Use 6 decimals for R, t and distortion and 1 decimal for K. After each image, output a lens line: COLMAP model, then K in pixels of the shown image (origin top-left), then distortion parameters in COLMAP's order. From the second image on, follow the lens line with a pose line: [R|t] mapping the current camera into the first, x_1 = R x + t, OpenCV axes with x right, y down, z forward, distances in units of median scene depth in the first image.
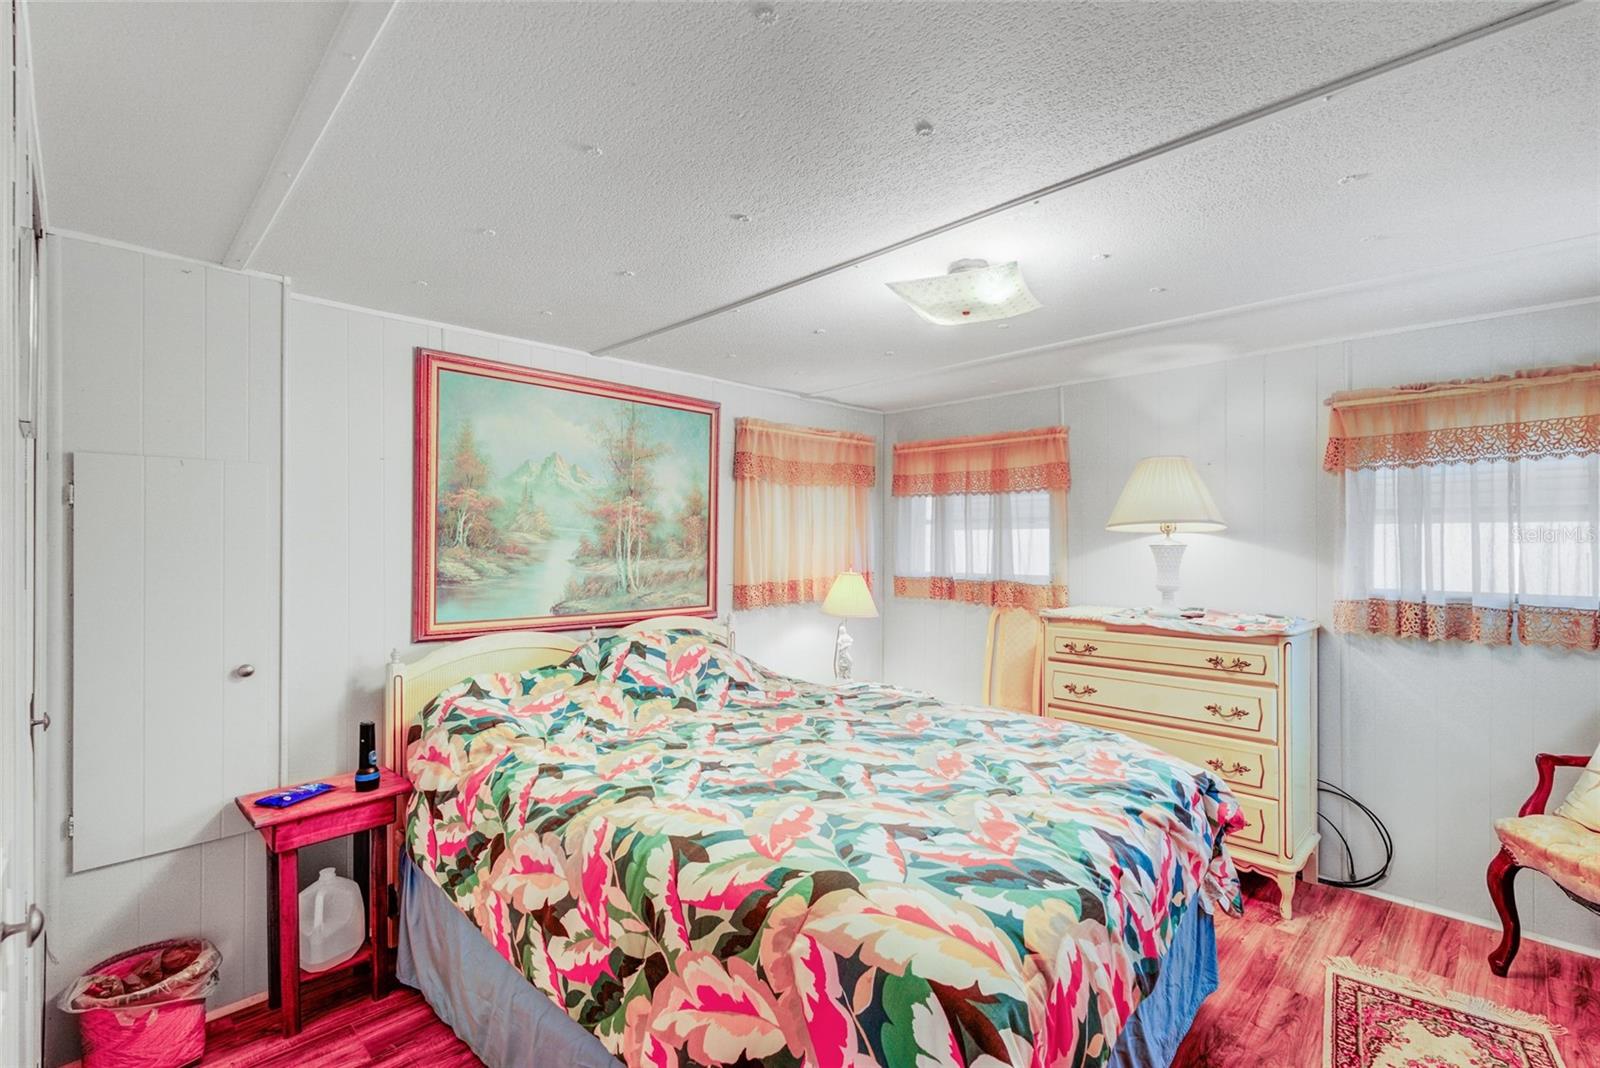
lens RADIAL K [[722.2, 0, 809.4], [0, 722.2, 523.0], [0, 0, 1]] dist [0.040175, -0.025983]
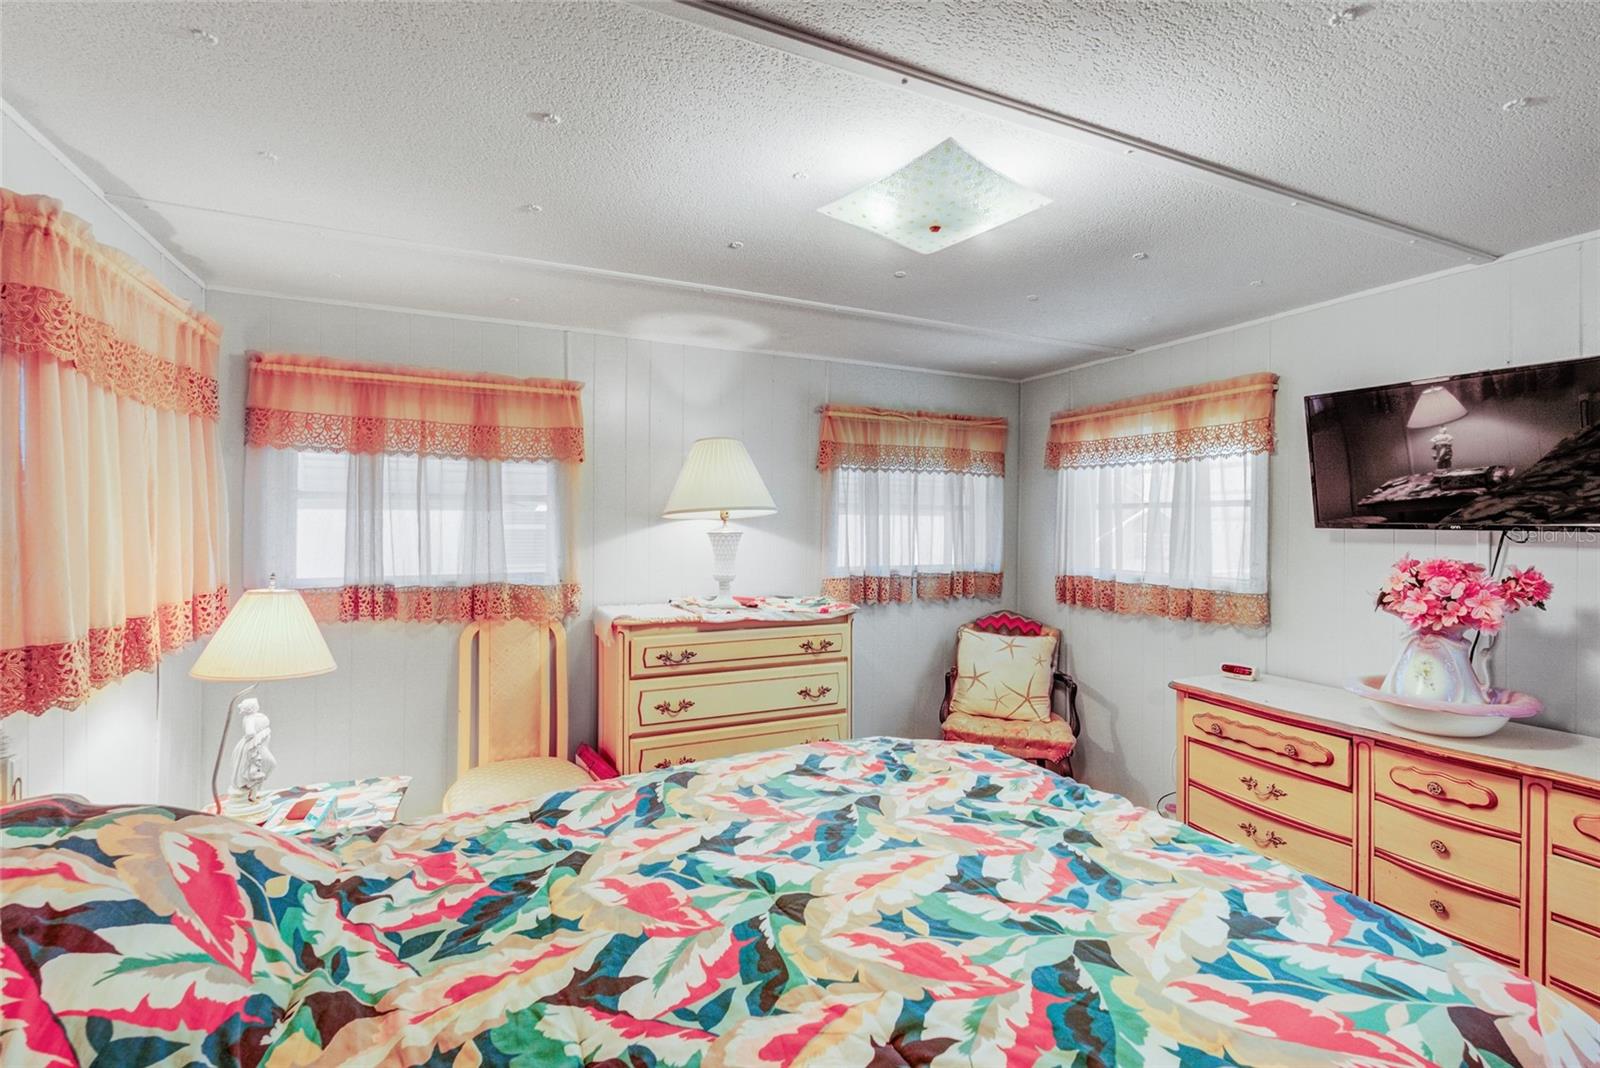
lens RADIAL K [[722.2, 0, 809.4], [0, 722.2, 523.0], [0, 0, 1]] dist [0.040175, -0.025983]
pose [[0.351411, 0.006384, 0.936200, -0.365441], [-0.029071, 0.999569, 0.004096, 0.010752], [-0.935770, -0.028655, 0.351445, 0.587200]]
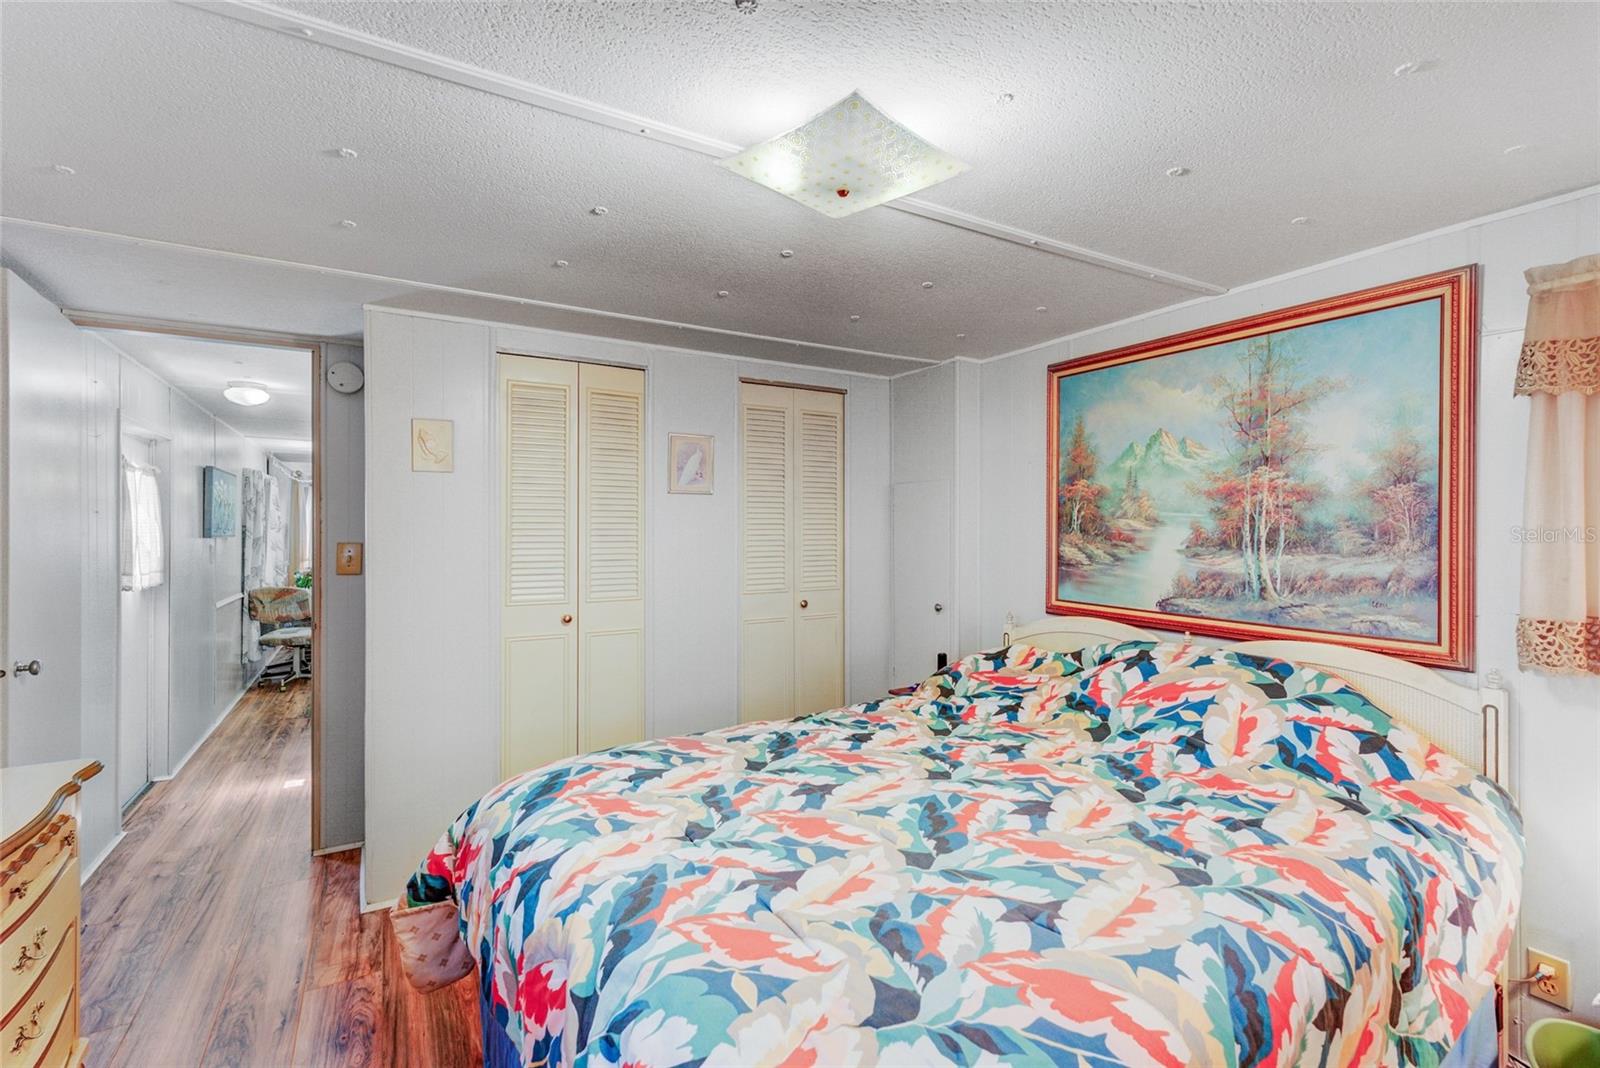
lens RADIAL K [[722.2, 0, 809.4], [0, 722.2, 523.0], [0, 0, 1]] dist [0.040175, -0.025983]
pose [[-0.251046, -0.007824, -0.967943, 0.604566], [0.026343, 0.999542, -0.014911, 0.020058], [0.967617, -0.029242, -0.250725, 0.782025]]
